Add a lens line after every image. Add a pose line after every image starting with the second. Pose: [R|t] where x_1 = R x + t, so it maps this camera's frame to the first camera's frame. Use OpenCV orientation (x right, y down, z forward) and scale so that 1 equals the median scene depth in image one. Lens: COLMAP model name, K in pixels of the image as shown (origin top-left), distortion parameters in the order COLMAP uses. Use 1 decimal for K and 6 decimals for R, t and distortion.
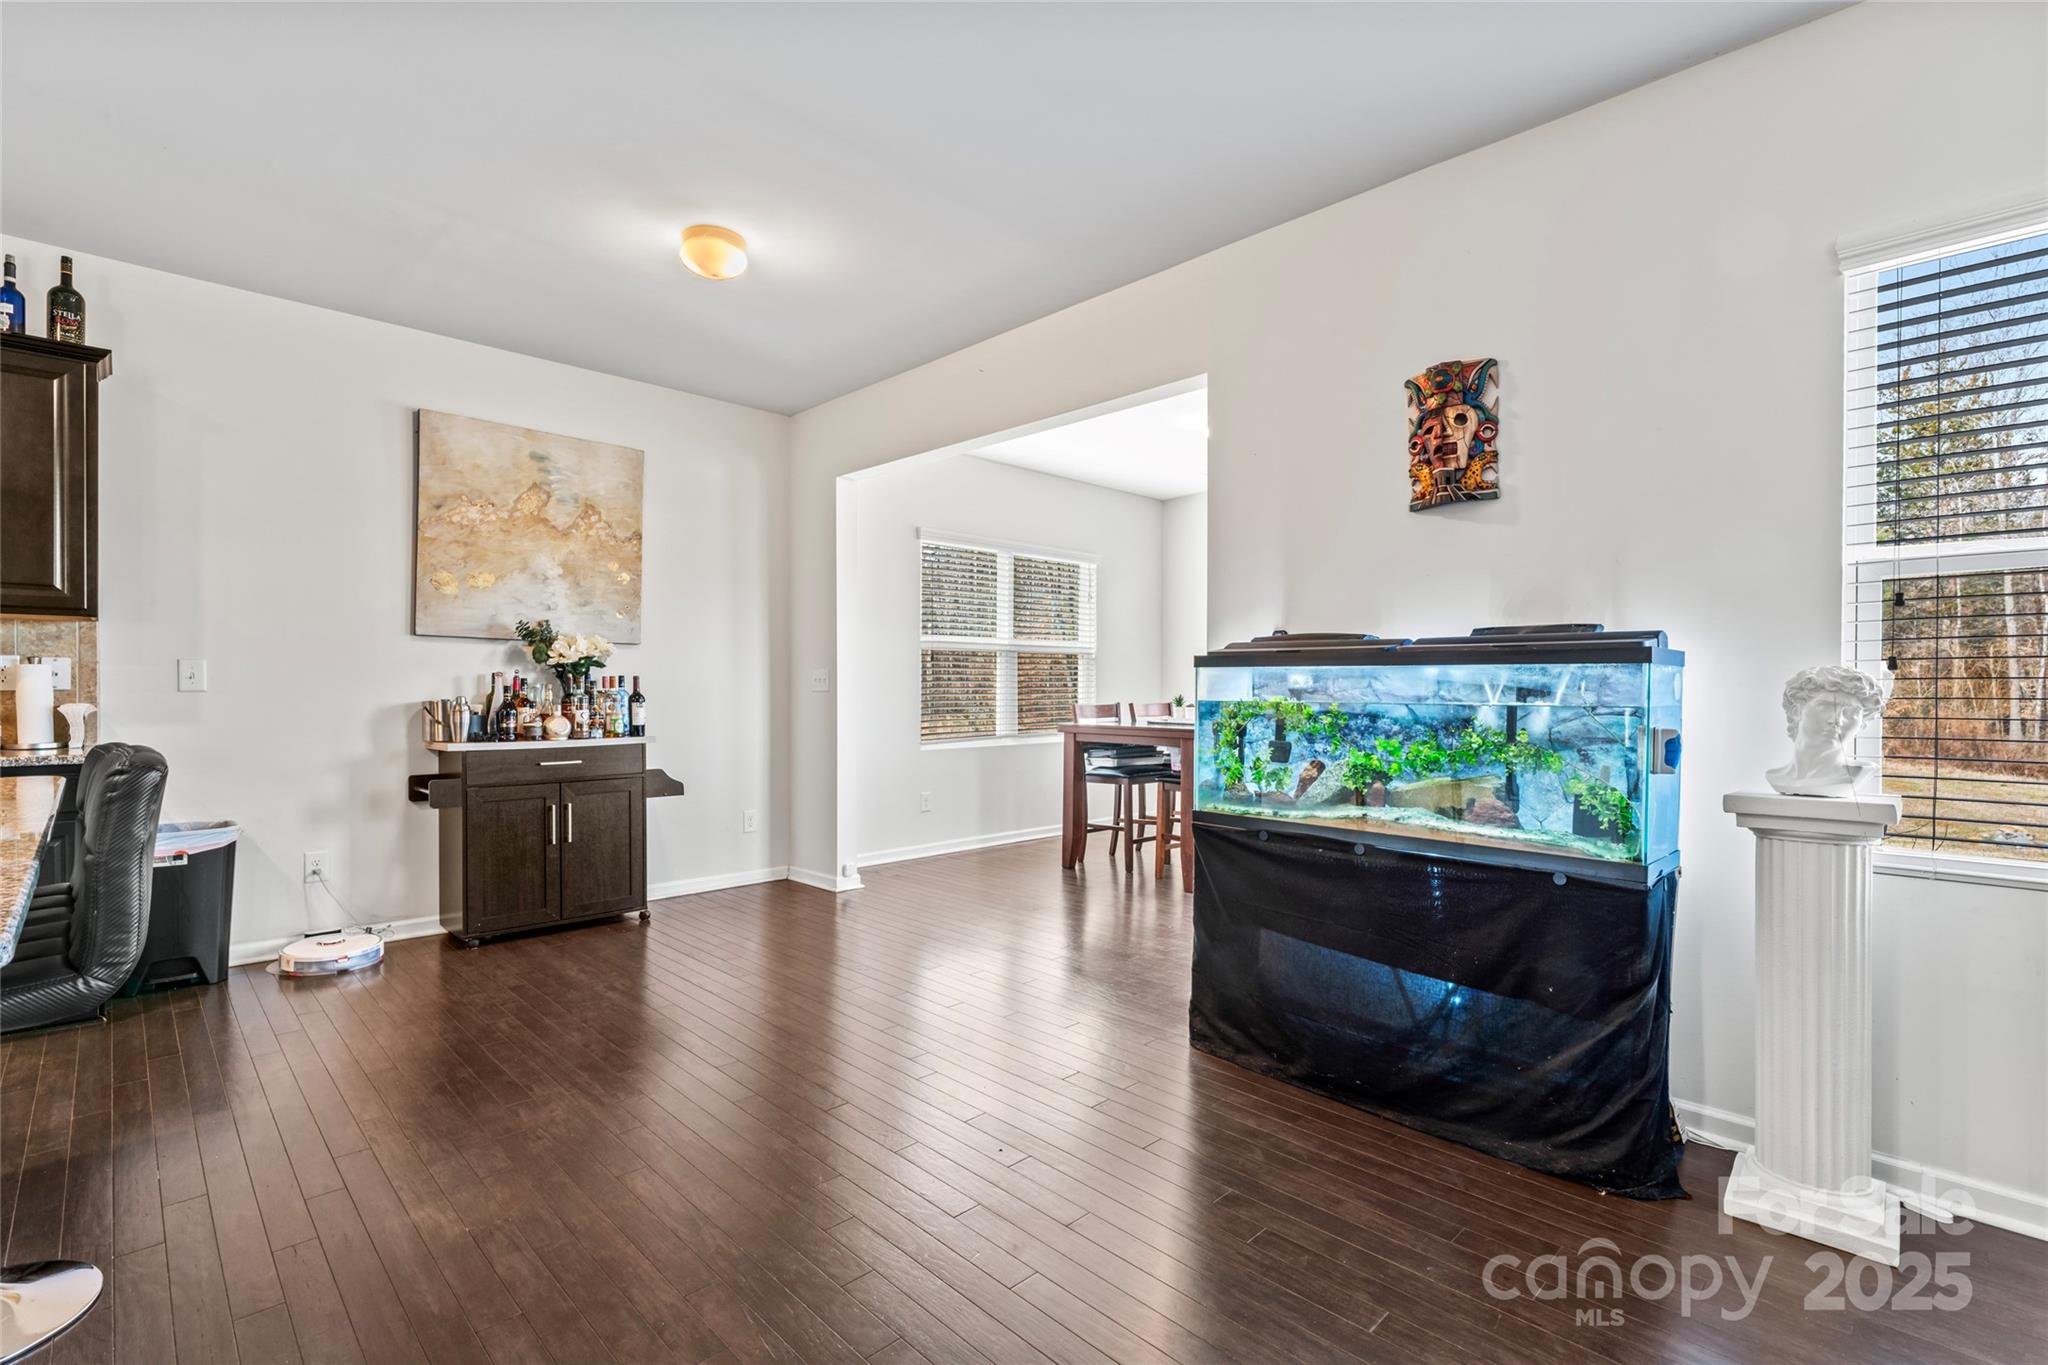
lens RADIAL K [[933.9, 0, 1010.9], [0, 933.9, 693.0], [0, 0, 1]] dist [-0.002749, 0.000508]
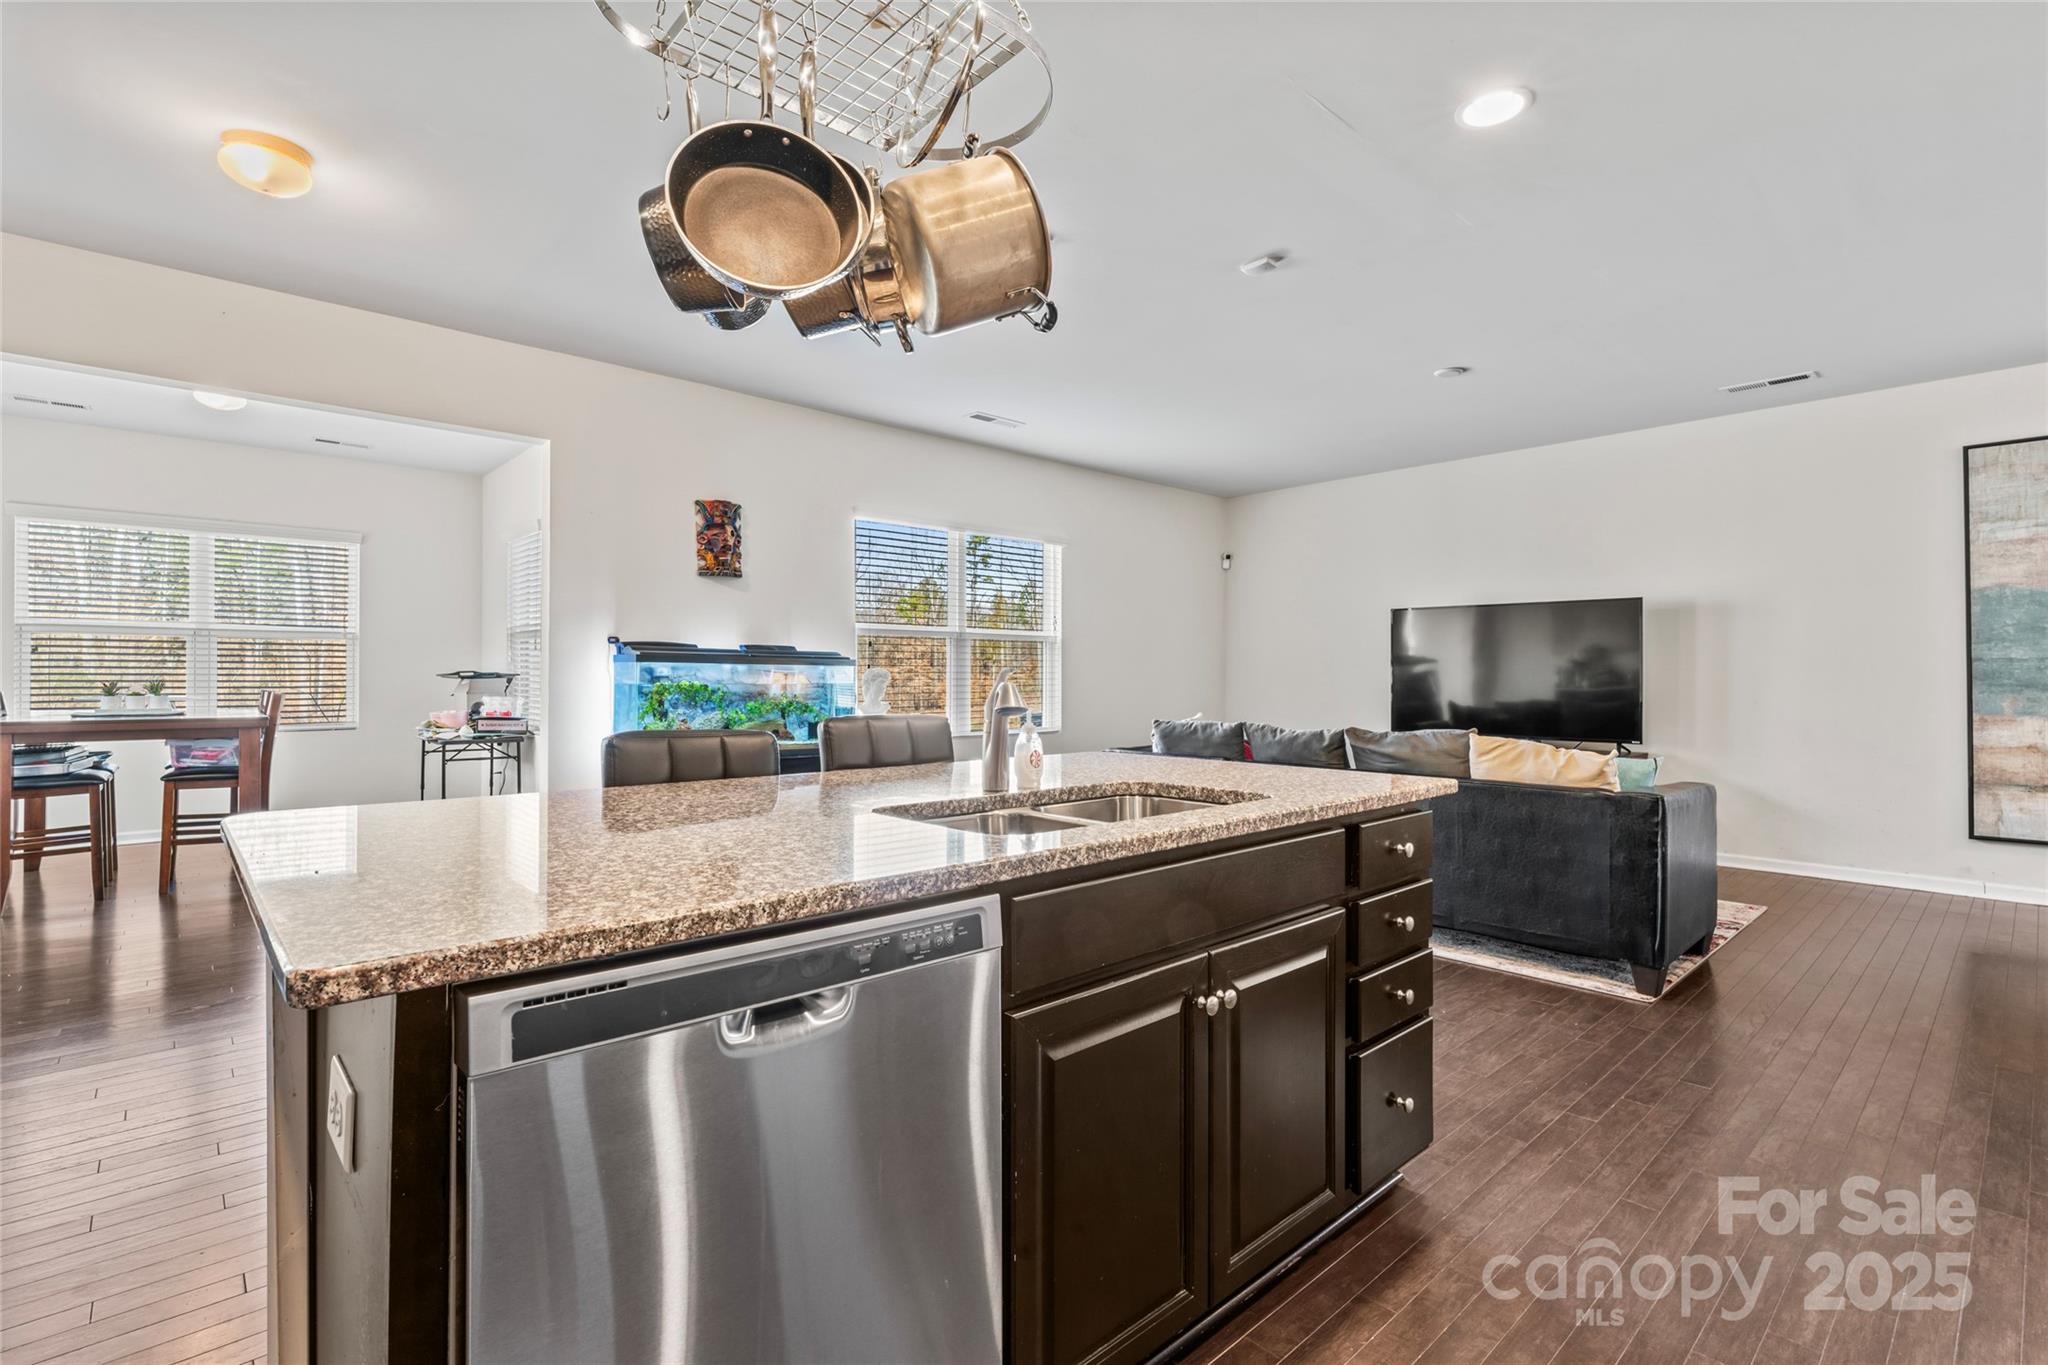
lens RADIAL K [[936.4, 0, 1024.1], [0, 936.4, 673.7], [0, 0, 1]] dist [-0.001689, 0.000194]
pose [[0.030939, -0.000656, 0.999521, -1.323104], [0.001612, 0.999999, 0.000606, -0.008480], [-0.999520, 0.001592, 0.030940, 0.330563]]
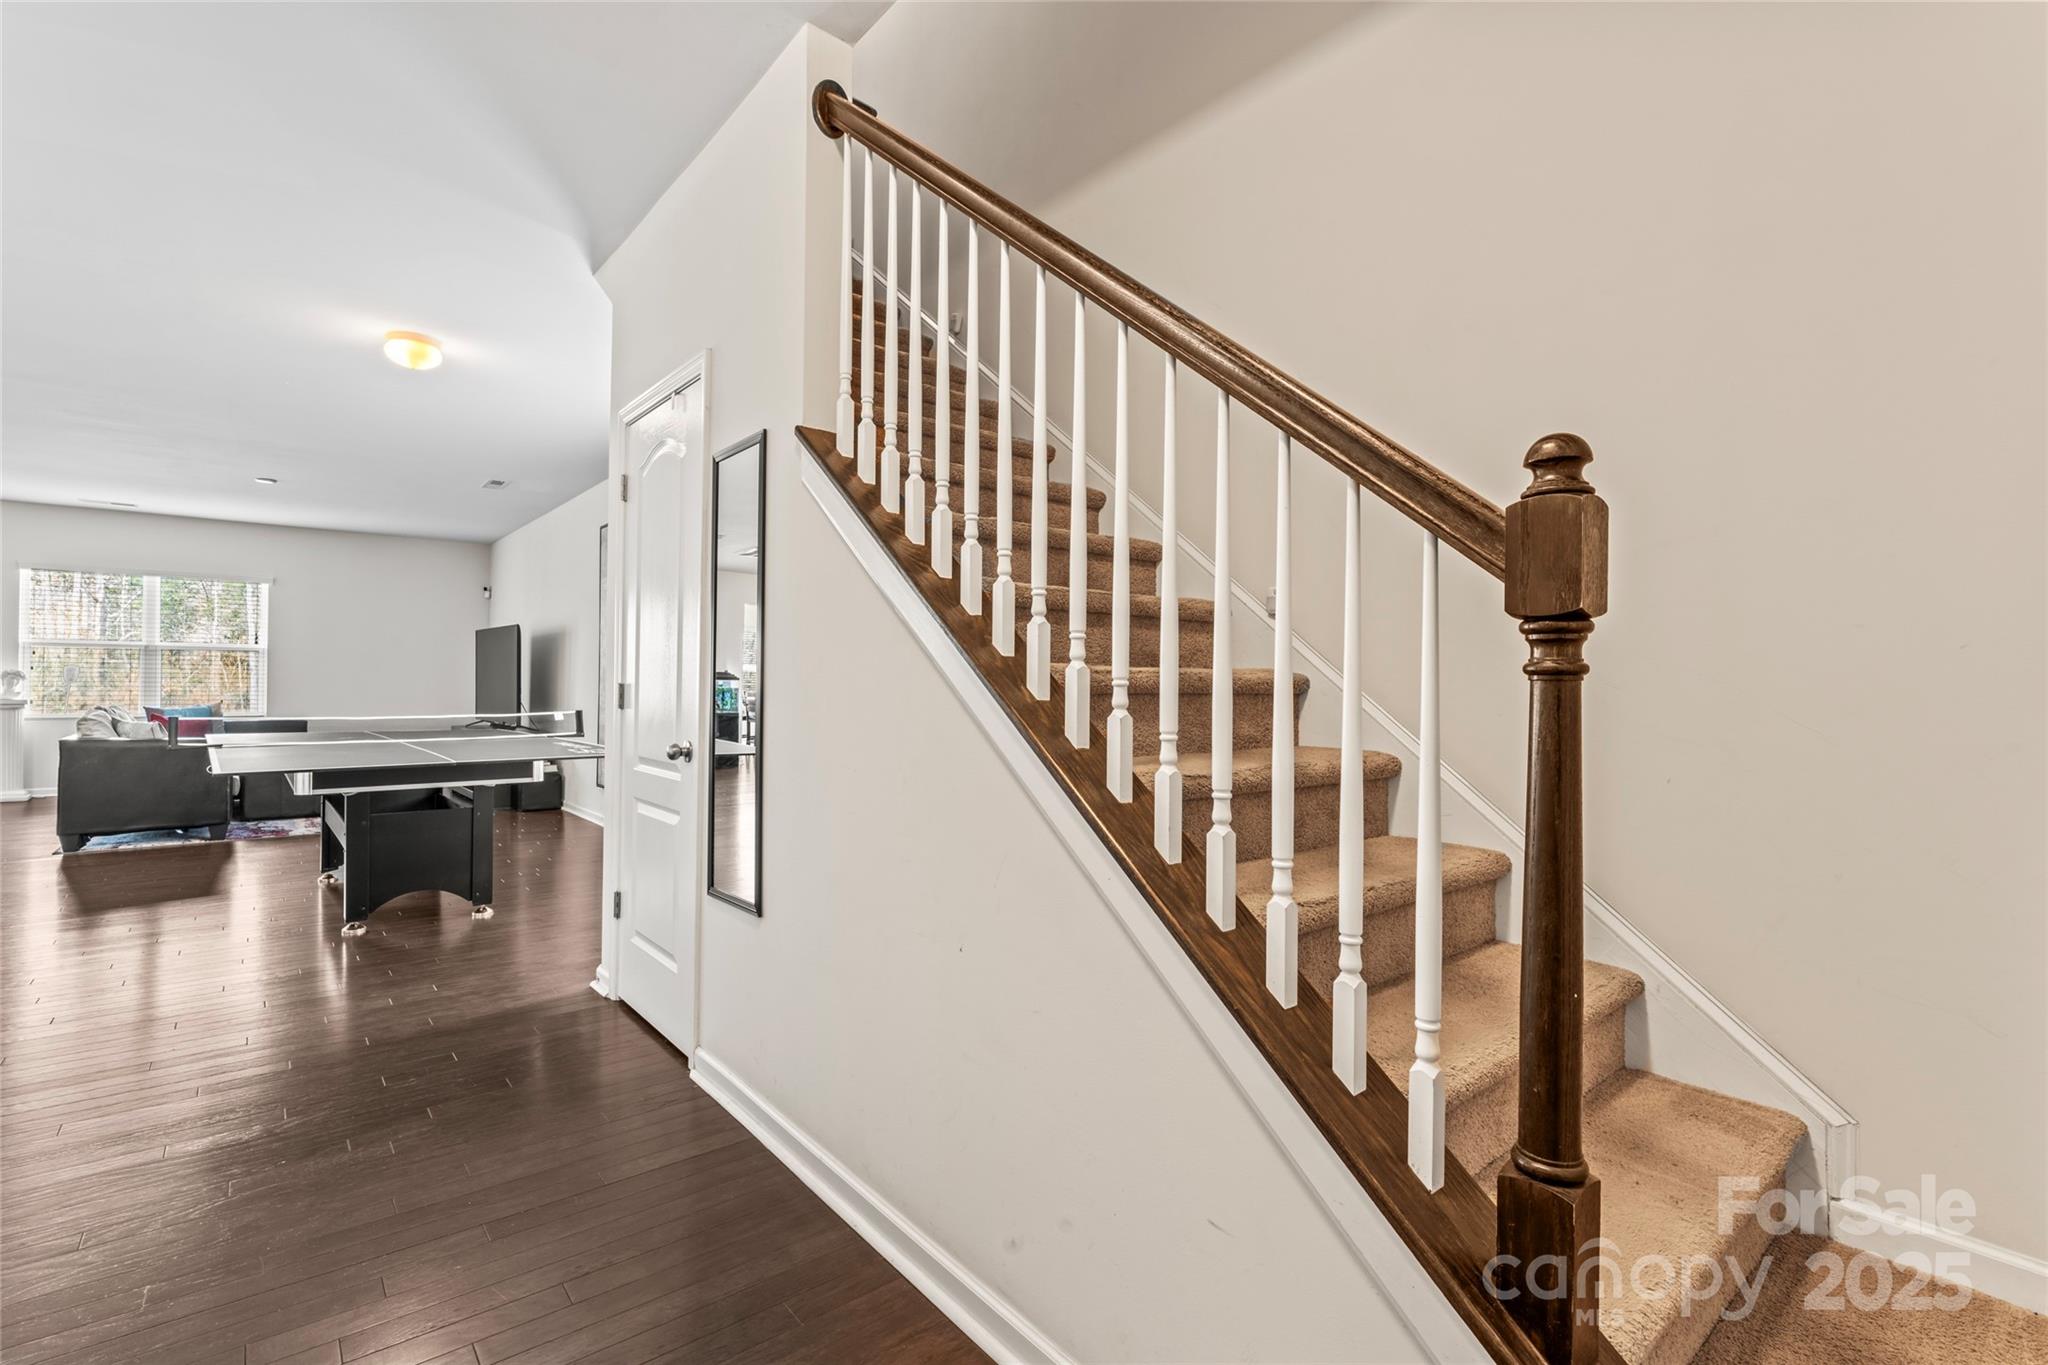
lens RADIAL K [[935.2, 0, 1024.0], [0, 935.2, 682.5], [0, 0, 1]] dist [-0.001542, 0.000422]
pose [[0.085005, -0.000412, 0.996380, -2.042887], [-0.006258, 0.999980, 0.000947, 0.000361], [-0.996361, -0.006316, 0.085001, -2.719363]]
